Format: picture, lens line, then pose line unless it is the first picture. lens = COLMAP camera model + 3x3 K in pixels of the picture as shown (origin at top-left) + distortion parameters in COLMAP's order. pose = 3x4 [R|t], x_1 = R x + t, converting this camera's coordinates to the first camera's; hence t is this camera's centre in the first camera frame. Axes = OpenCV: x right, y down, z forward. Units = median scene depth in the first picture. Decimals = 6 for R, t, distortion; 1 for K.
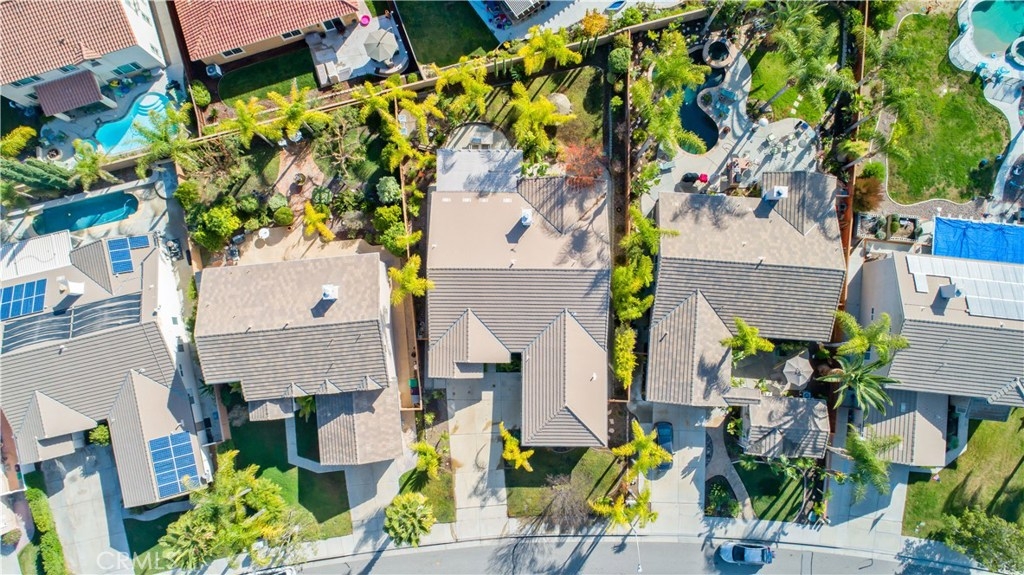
lens RADIAL K [[706.5, 0, 514.8], [0, 706.5, 290.3], [0, 0, 1]] dist [-0.001896, -0.004298]
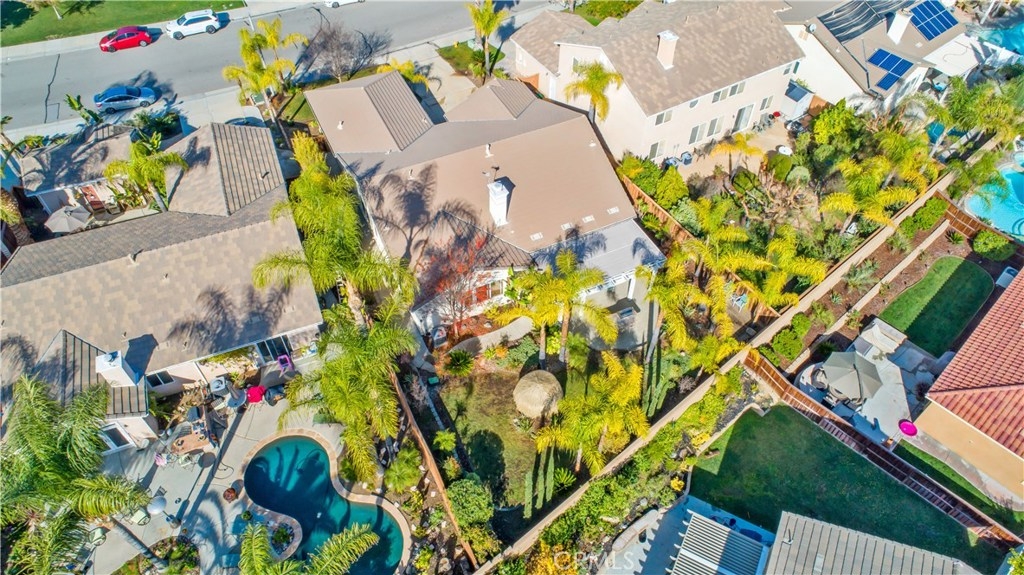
lens RADIAL K [[706.5, 0, 514.8], [0, 706.5, 290.3], [0, 0, 1]] dist [-0.001896, -0.004298]
pose [[-0.898480, 0.322215, -0.298180, 0.223948], [-0.438398, -0.622534, 0.648274, -0.579947], [0.023256, 0.713182, 0.700593, 0.544210]]
